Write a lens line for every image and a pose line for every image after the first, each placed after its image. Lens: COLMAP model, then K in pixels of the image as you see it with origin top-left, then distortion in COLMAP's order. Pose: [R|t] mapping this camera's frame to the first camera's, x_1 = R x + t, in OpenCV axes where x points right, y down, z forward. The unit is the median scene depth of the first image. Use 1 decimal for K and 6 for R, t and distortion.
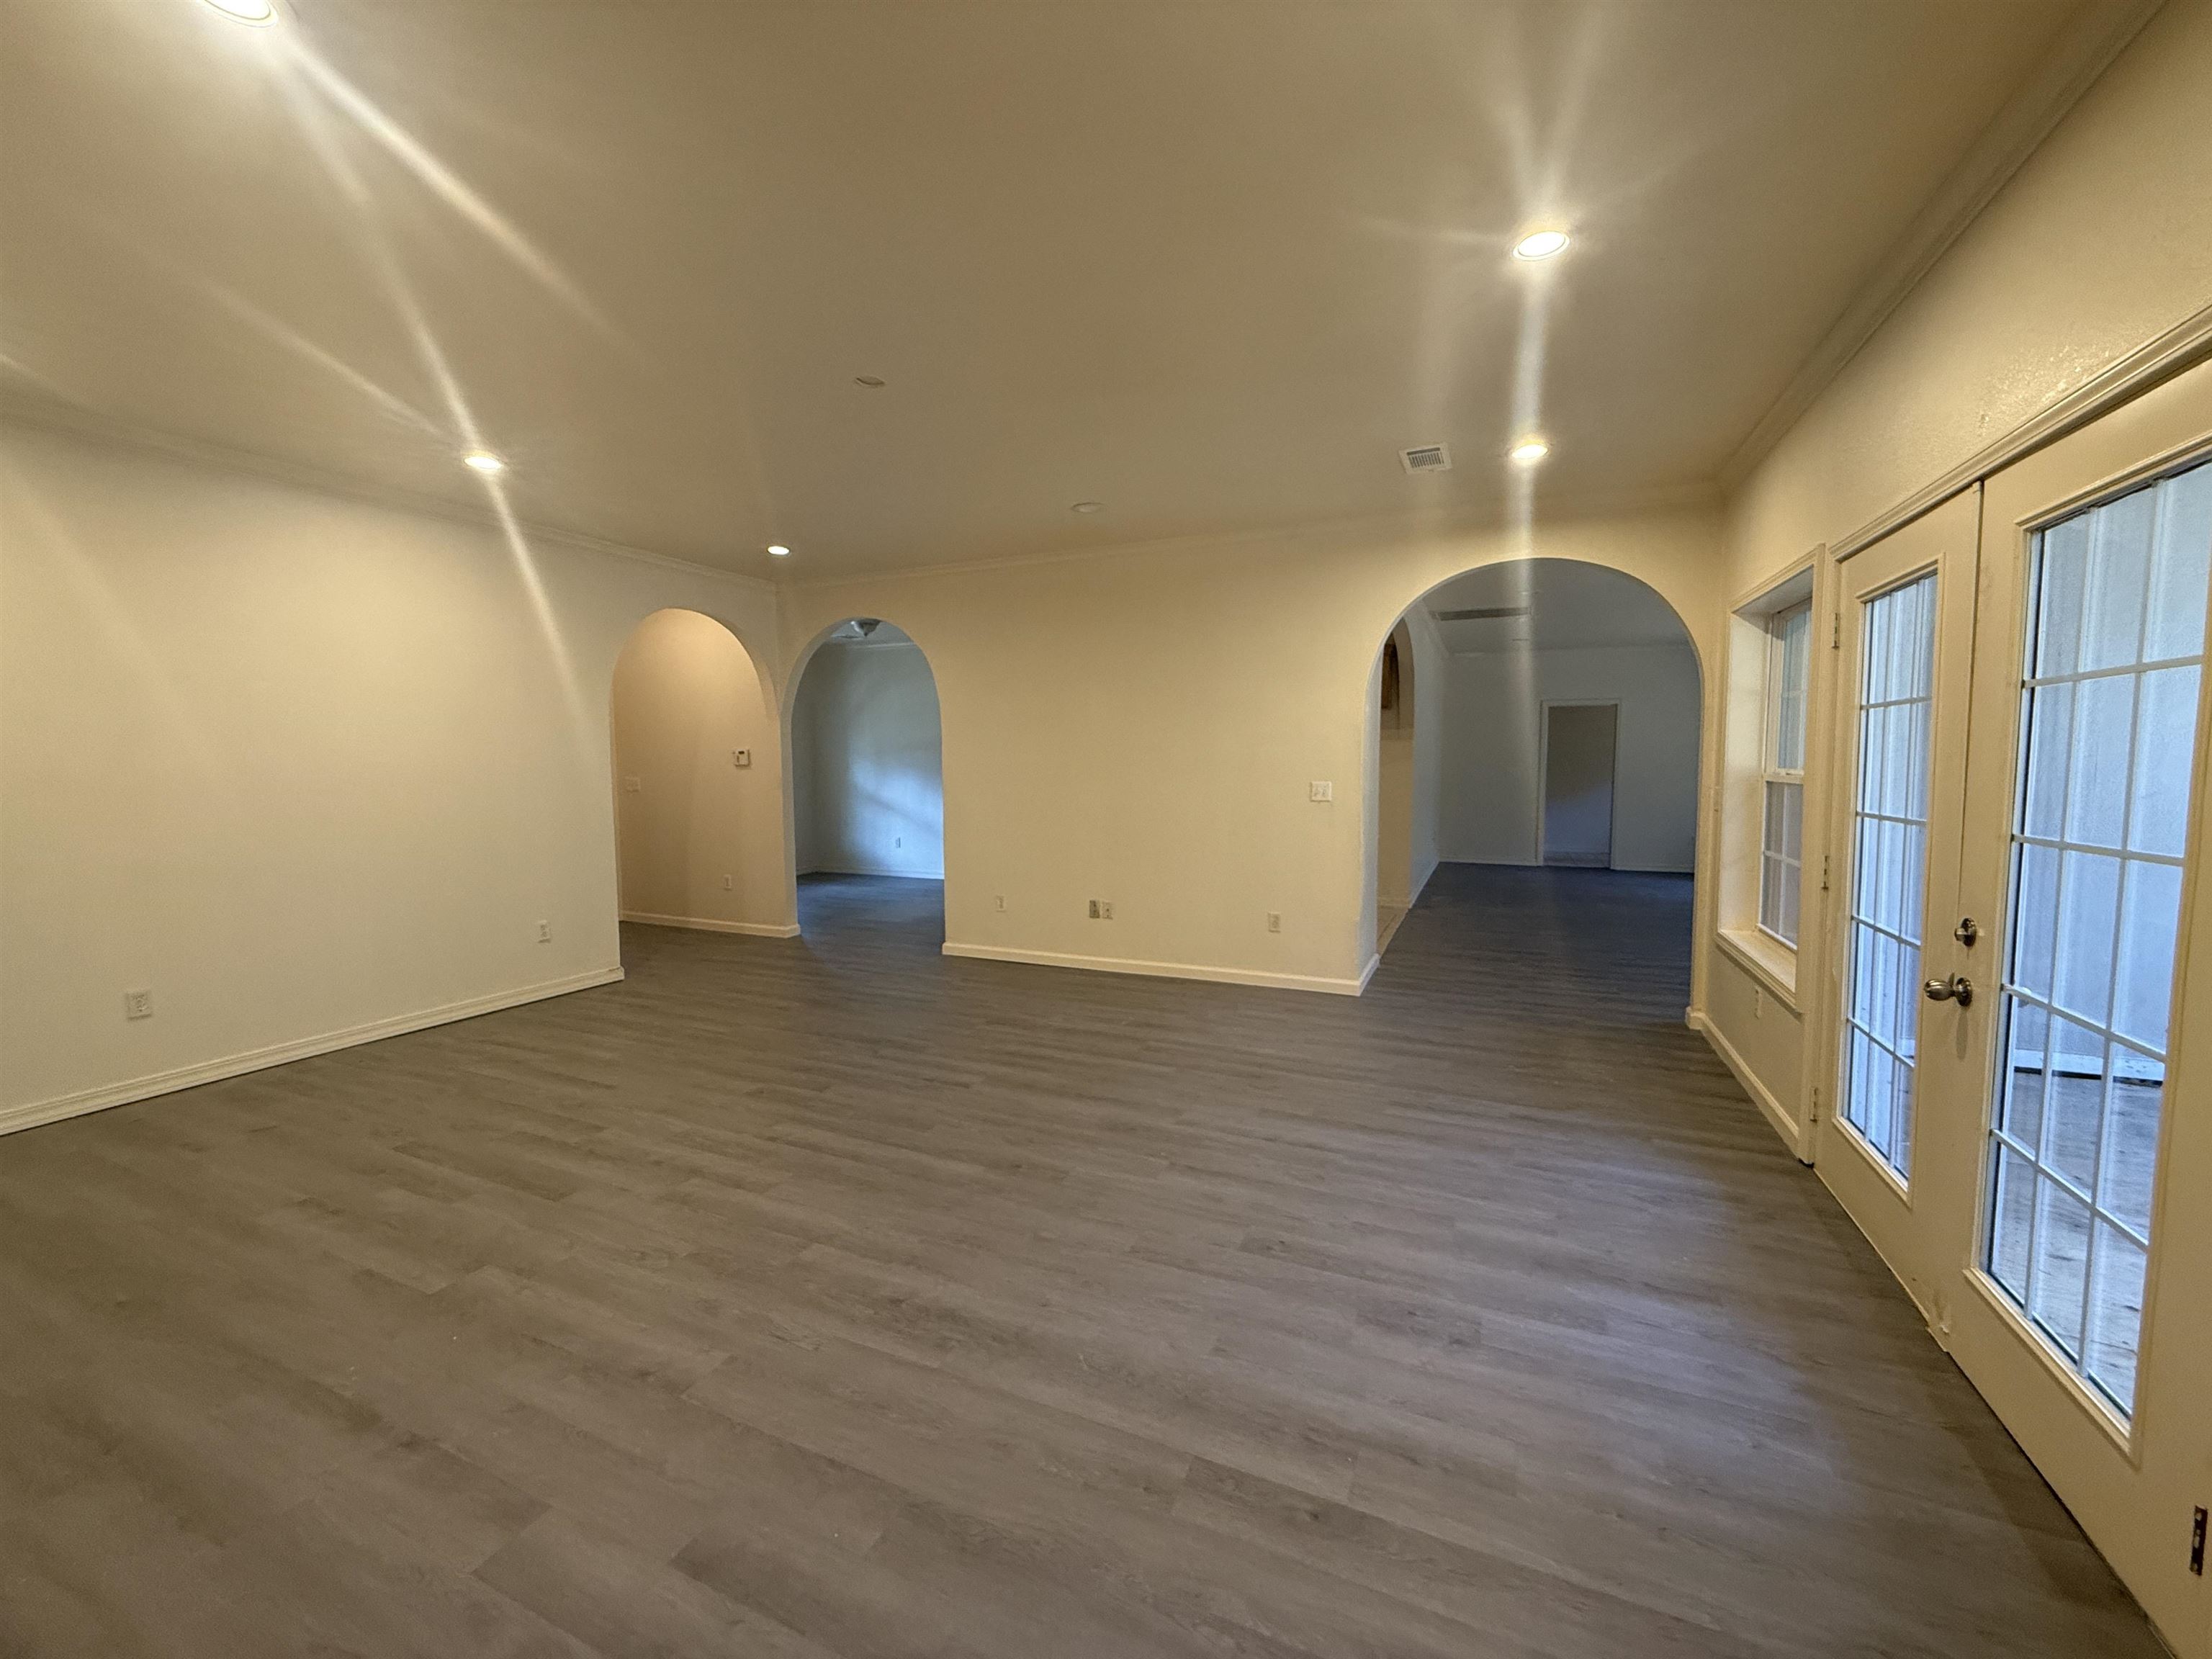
lens RADIAL K [[881.5, 0, 1099.9], [0, 881.5, 828.6], [0, 0, 1]] dist [0.000192, -0.000300]
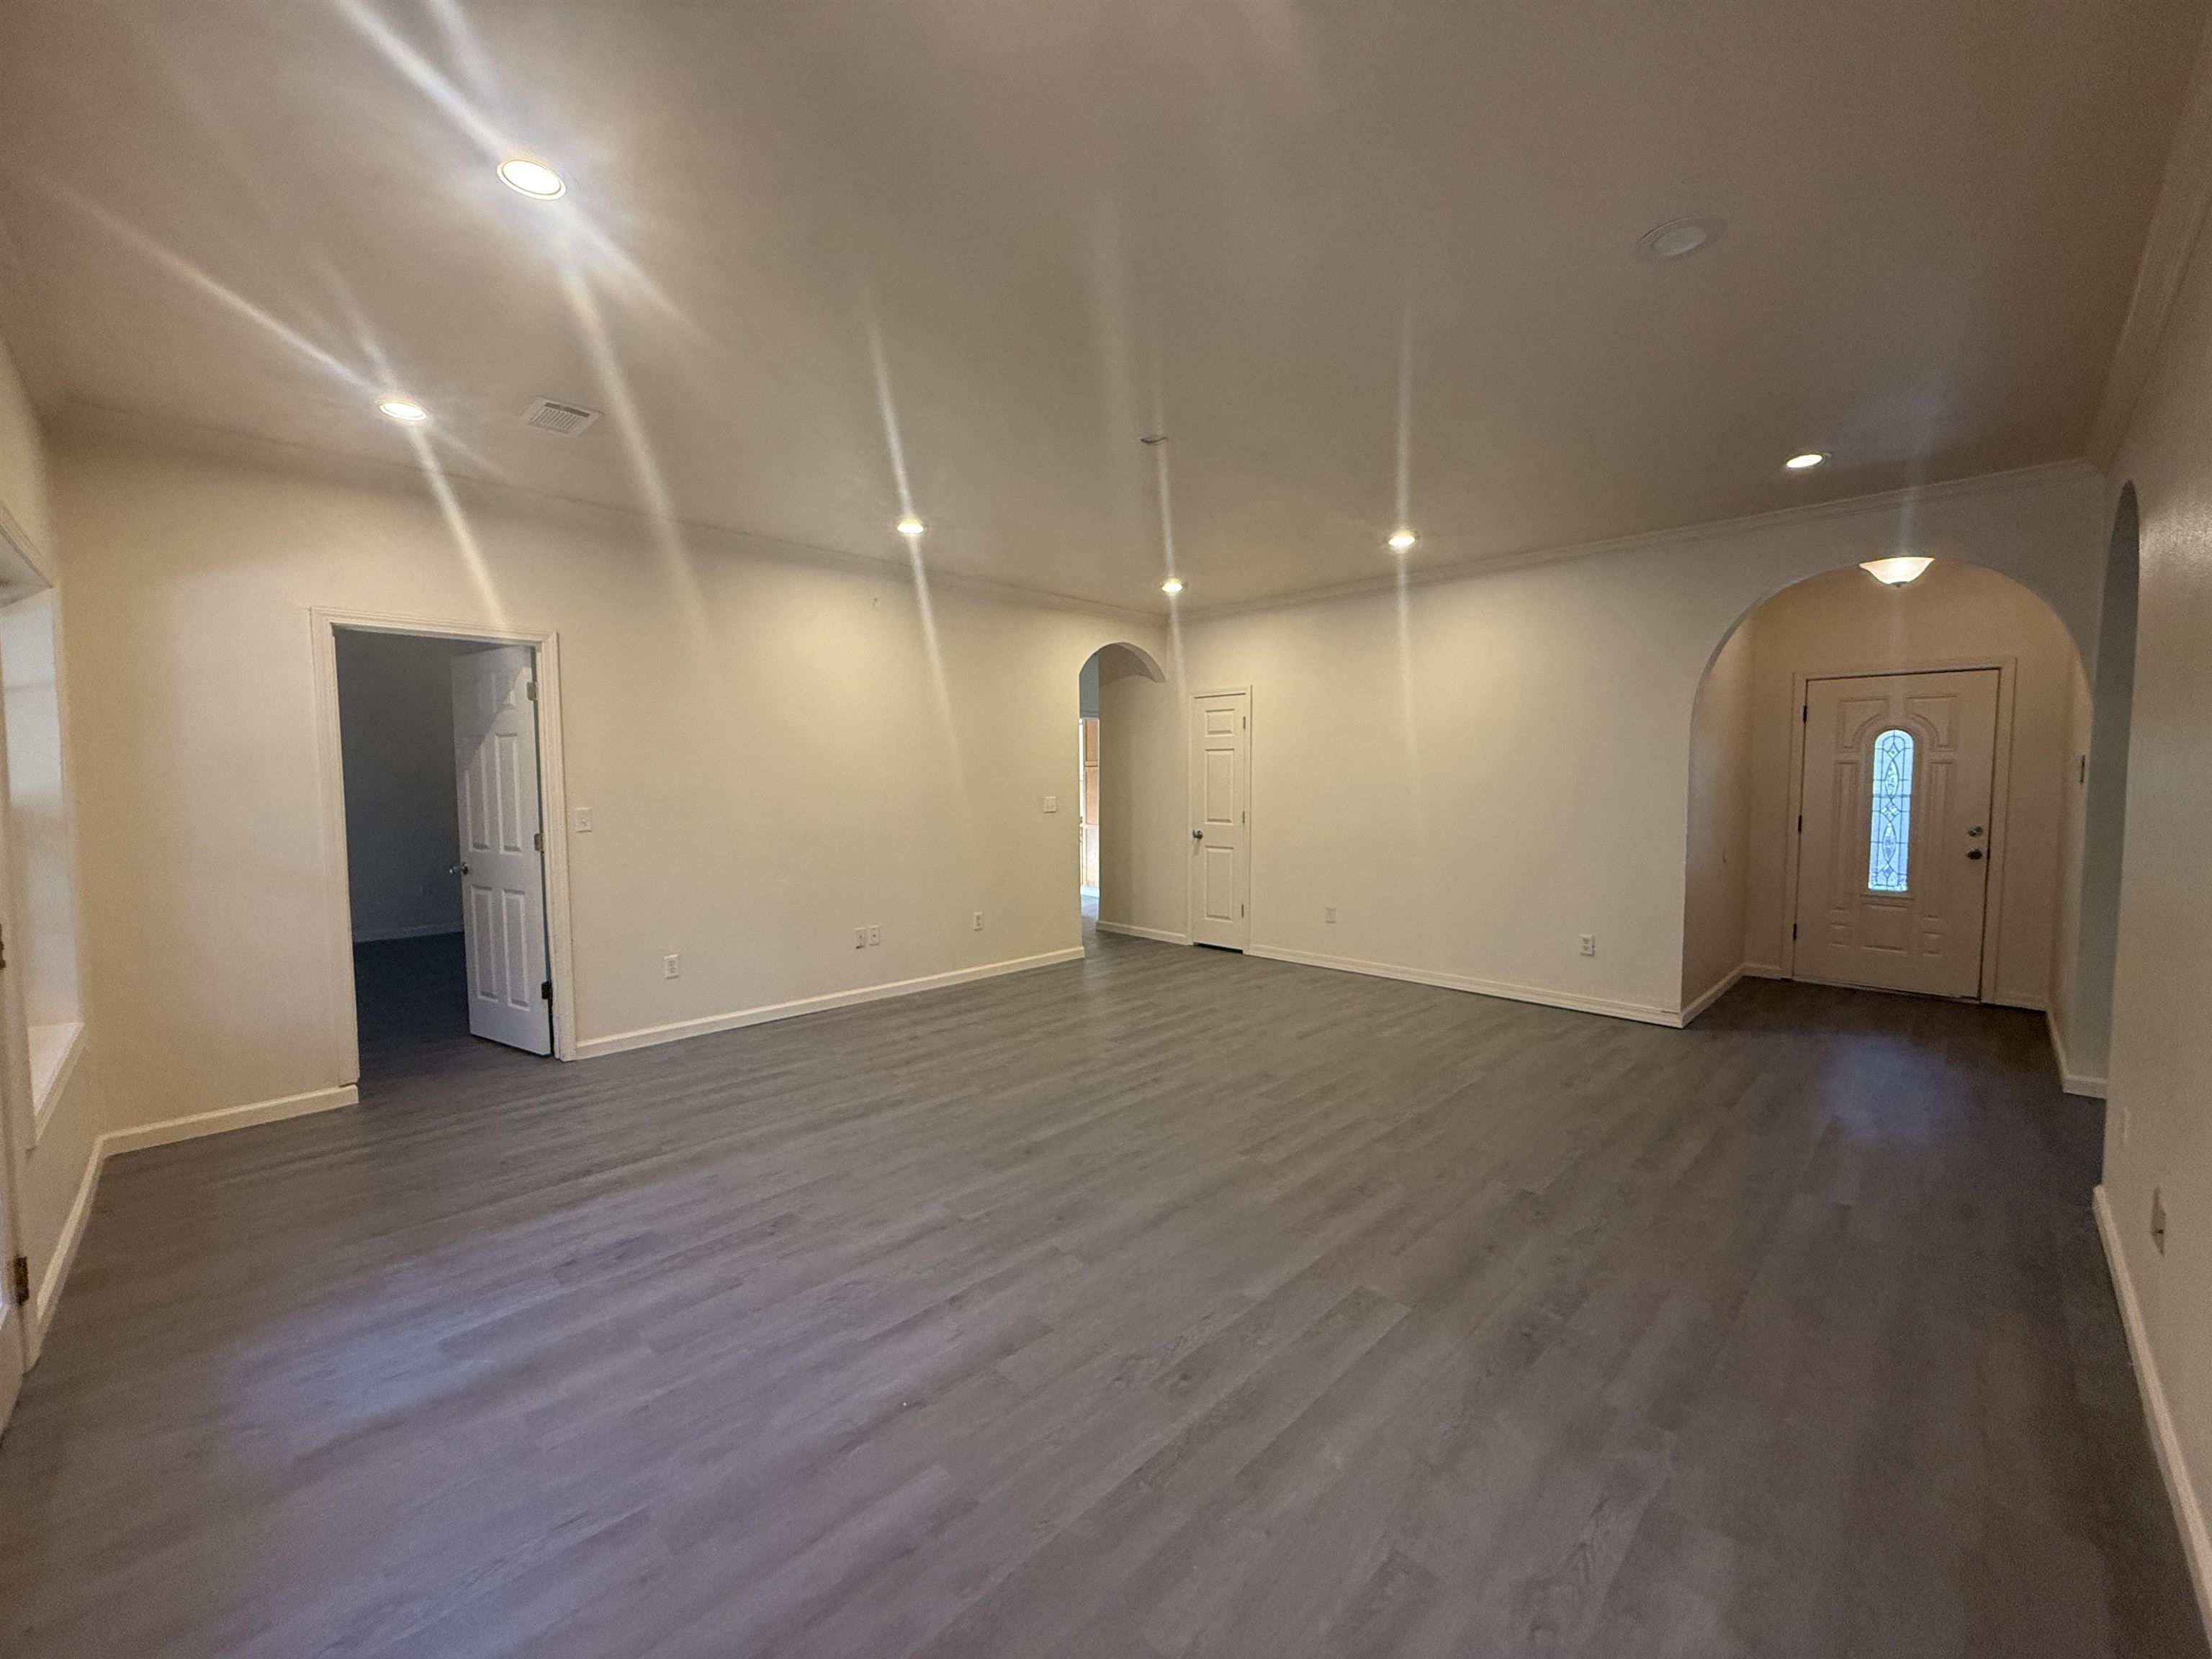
lens RADIAL K [[881.5, 0, 1099.9], [0, 881.5, 828.6], [0, 0, 1]] dist [0.000192, -0.000300]
pose [[-0.353066, 0.056433, -0.933895, 0.827208], [-0.068351, 0.993956, 0.085903, -0.107493], [0.933098, 0.094163, -0.347075, 1.356445]]
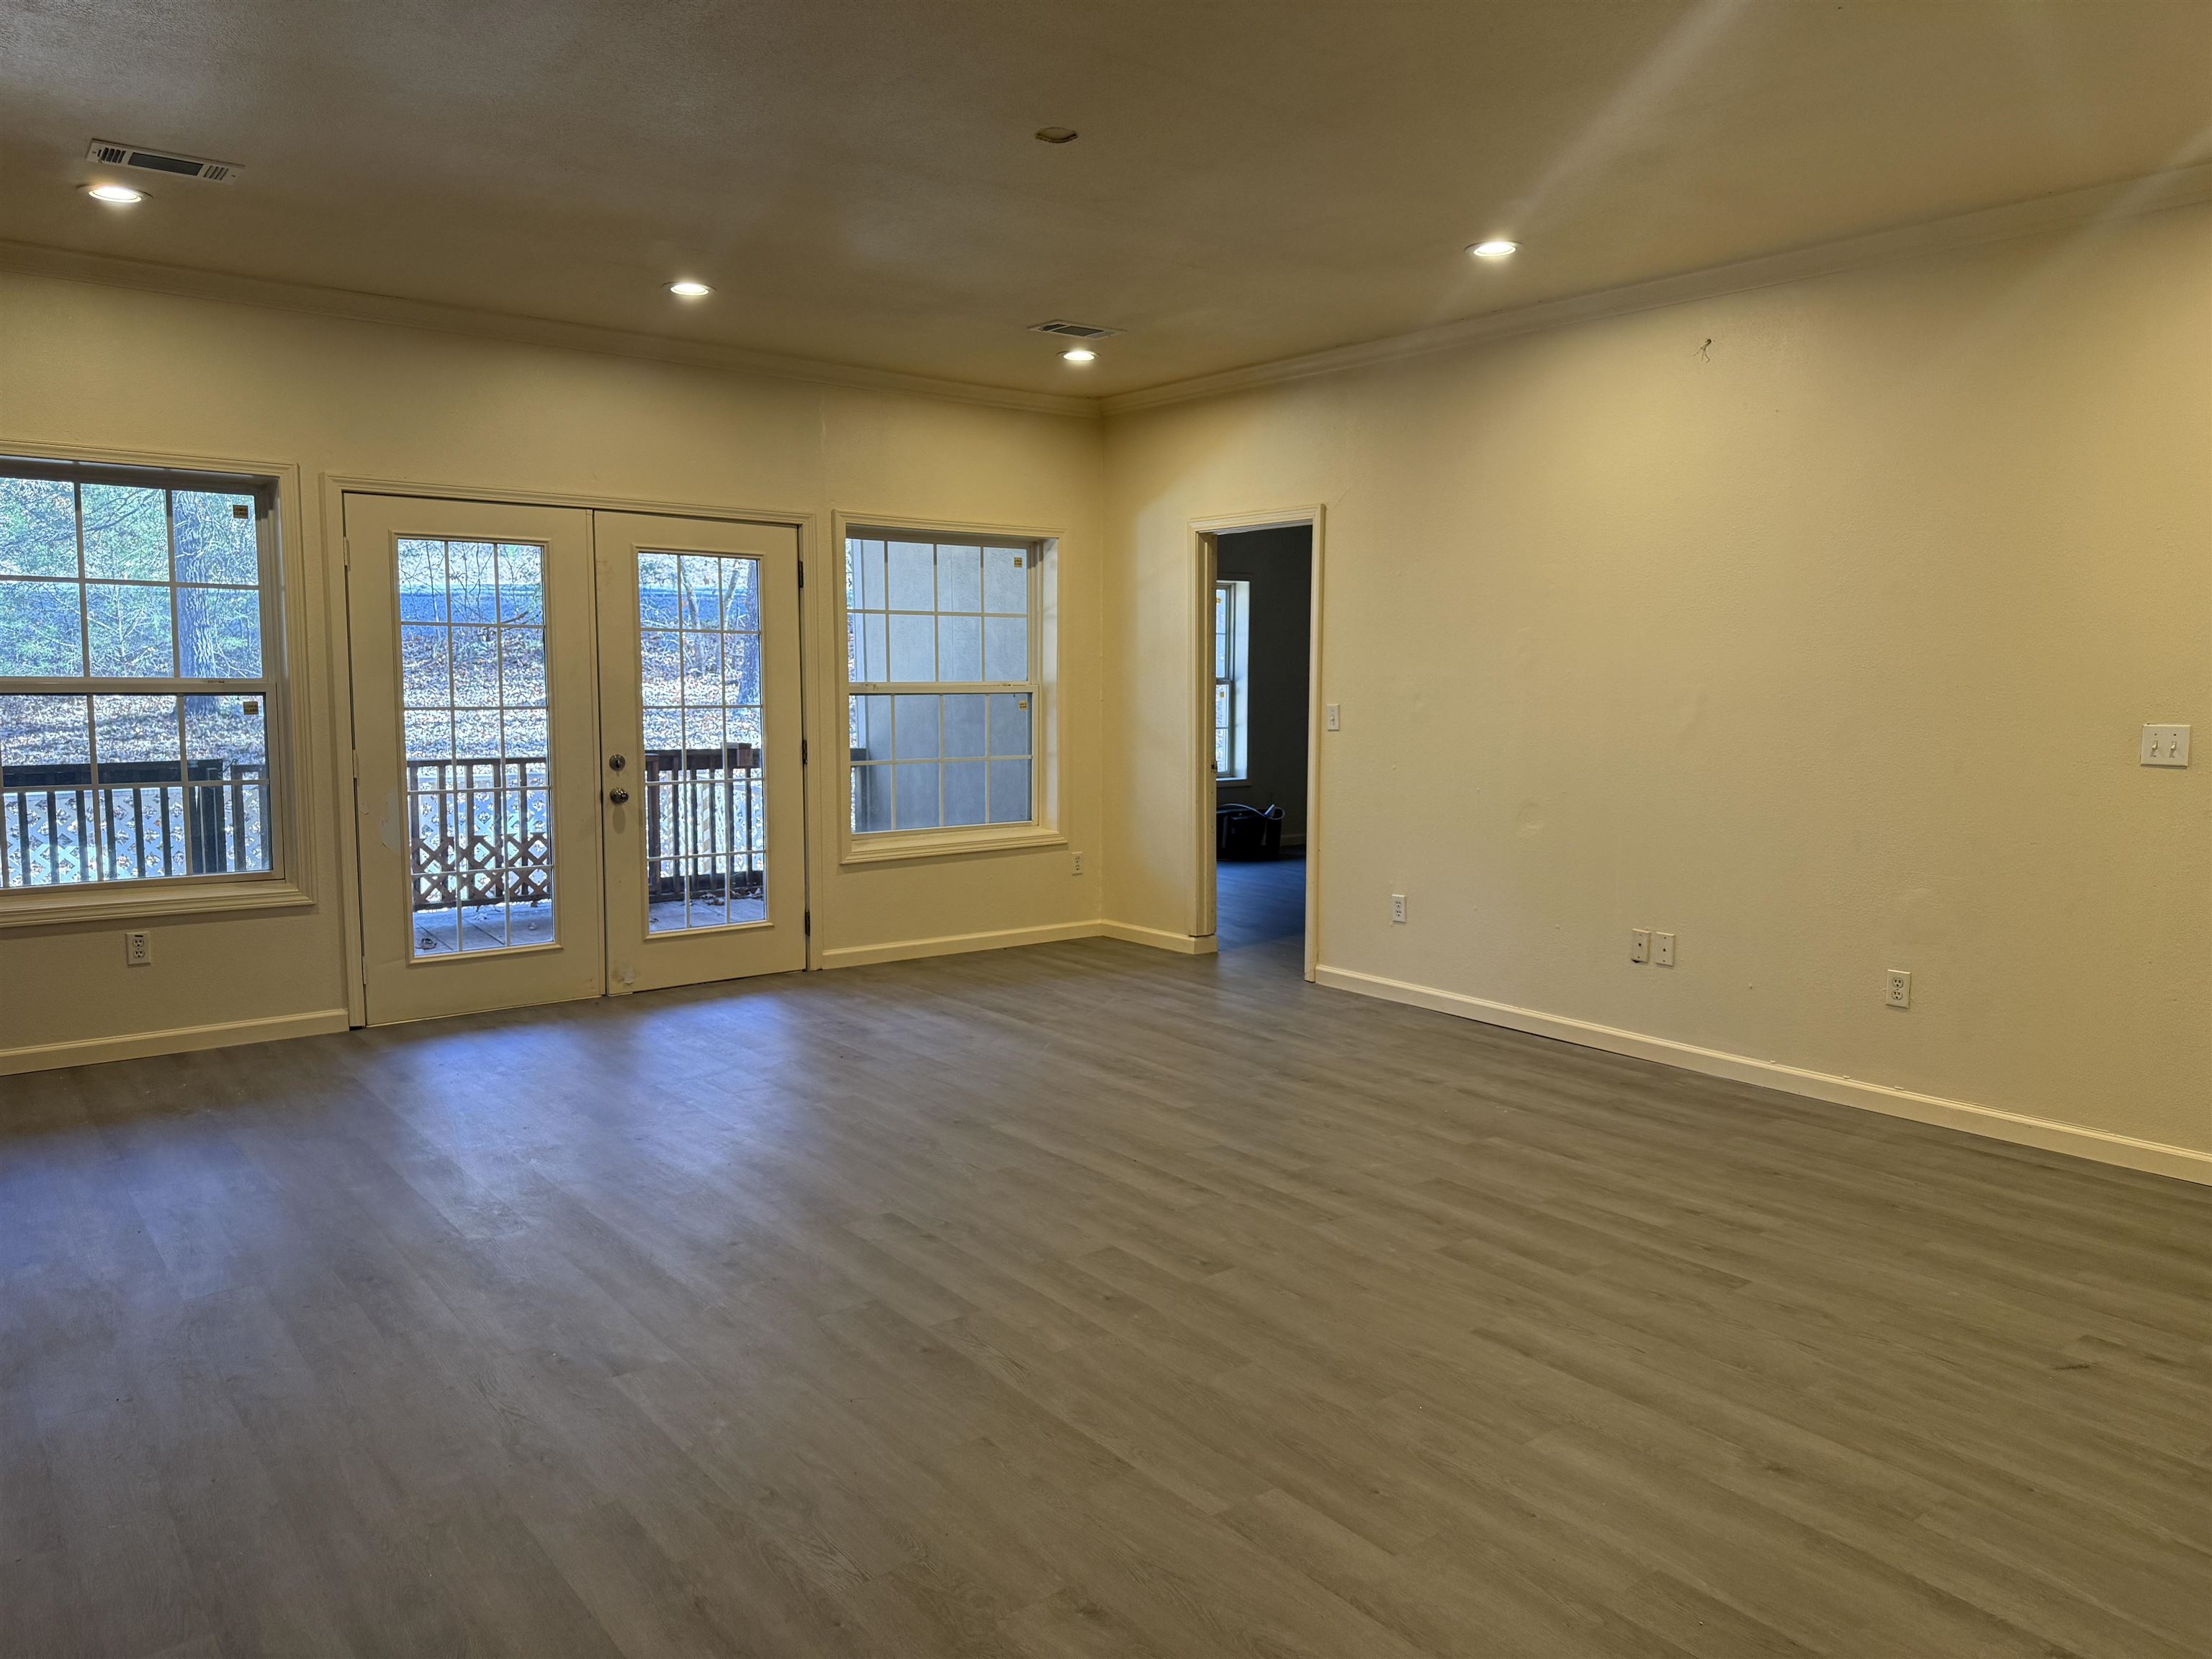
lens RADIAL K [[1531.7, 0, 1106.0], [0, 1531.7, 829.5], [0, 0, 1]] dist [0.116569, -0.214243]
pose [[-0.885883, -0.049842, 0.461224, -0.896114], [0.032254, 0.985188, 0.168414, -0.163995], [-0.462786, 0.164071, -0.871154, 2.149358]]
